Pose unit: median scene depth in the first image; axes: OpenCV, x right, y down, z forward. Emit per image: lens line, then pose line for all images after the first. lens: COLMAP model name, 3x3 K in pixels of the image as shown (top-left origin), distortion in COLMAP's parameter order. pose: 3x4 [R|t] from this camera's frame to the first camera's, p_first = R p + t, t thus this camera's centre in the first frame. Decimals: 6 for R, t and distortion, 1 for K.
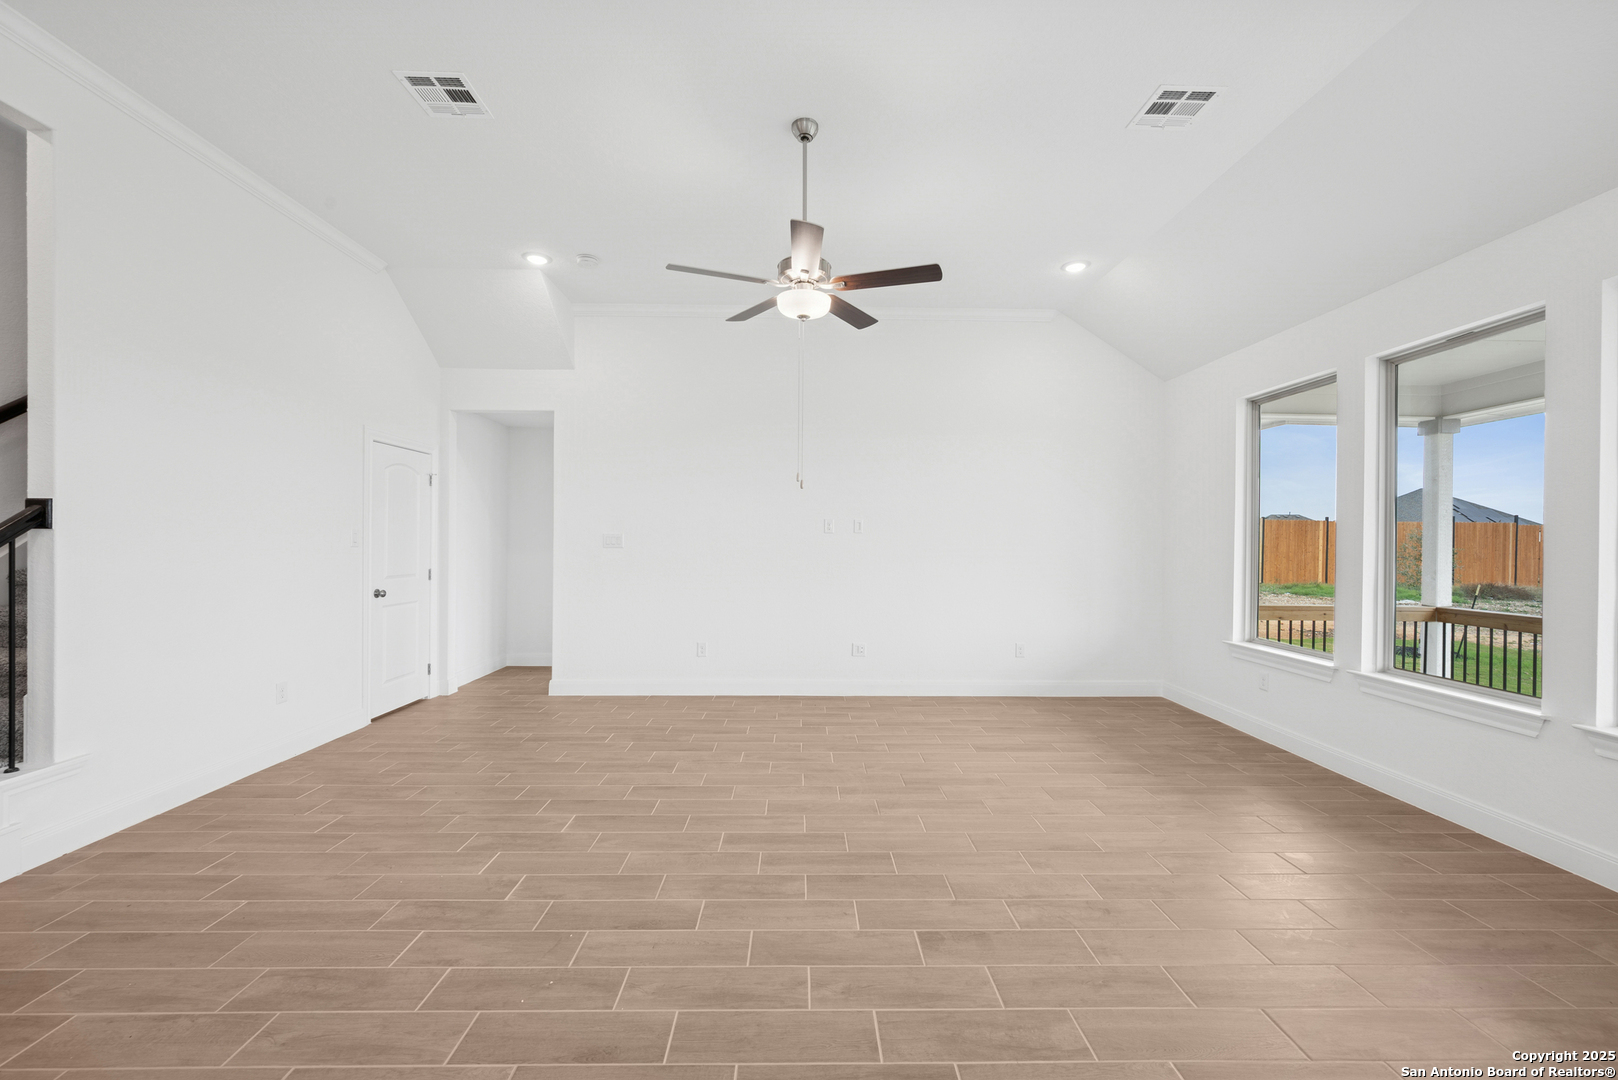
lens RADIAL K [[652.4, 0, 809.0], [0, 652.4, 540.0], [0, 0, 1]] dist [-0.001286, -0.000165]
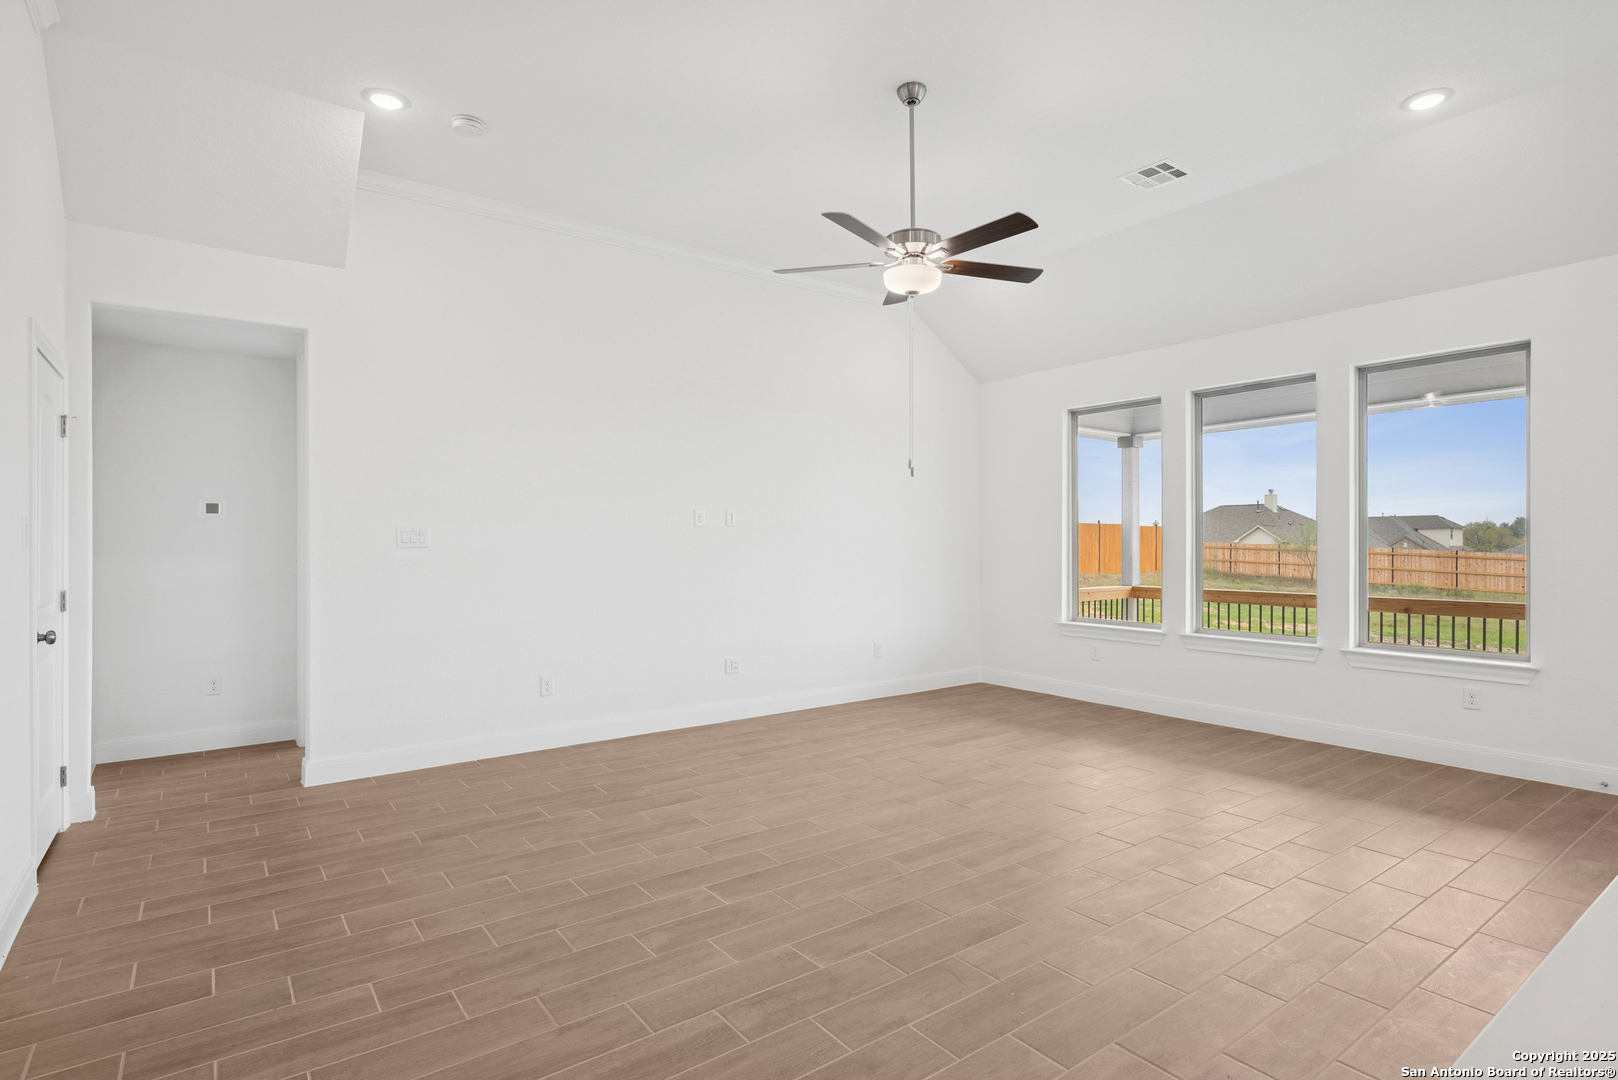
lens RADIAL K [[843.1, 0, 811.7], [0, 843.1, 535.8], [0, 0, 1]] dist [-0.001411, 0.000659]
pose [[0.803912, -0.004575, 0.594731, -0.701640], [0.007428, 0.999970, -0.002348, 0.006835], [-0.594702, 0.006305, 0.803921, 0.095941]]
